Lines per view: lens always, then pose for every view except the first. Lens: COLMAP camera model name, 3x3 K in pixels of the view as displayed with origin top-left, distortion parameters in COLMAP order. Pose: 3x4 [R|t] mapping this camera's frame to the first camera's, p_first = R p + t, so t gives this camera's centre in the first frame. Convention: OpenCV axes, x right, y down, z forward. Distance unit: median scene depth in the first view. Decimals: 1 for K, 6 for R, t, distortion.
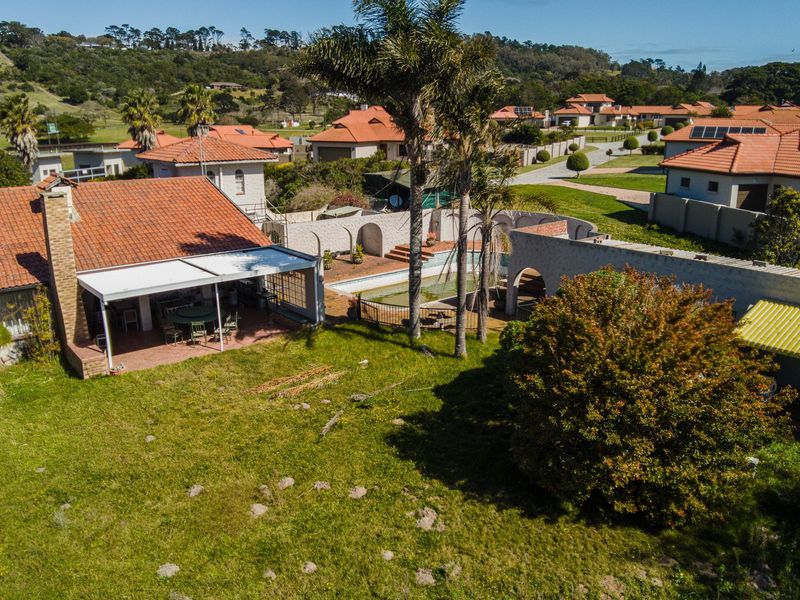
lens RADIAL K [[657.5, 0, 400.0], [0, 657.5, 300.0], [0, 0, 1]] dist [-0.004092, -0.010644]
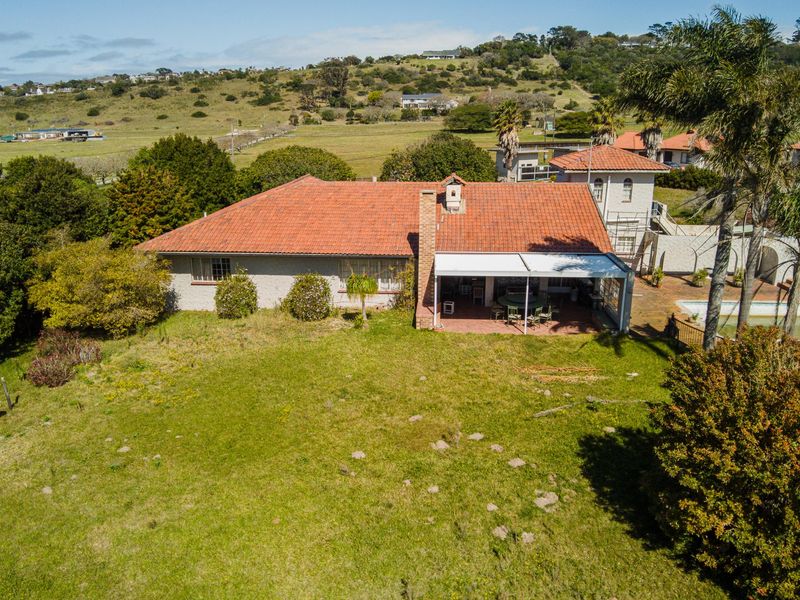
lens RADIAL K [[637.2, 0, 400.0], [0, 637.2, 335.2], [0, 0, 1]] dist [-0.000645, -0.080218]
pose [[0.738094, 0.230357, -0.634155, 0.288730], [-0.188739, 0.972880, 0.133726, -0.032156], [0.647761, 0.020987, 0.761554, -0.024187]]
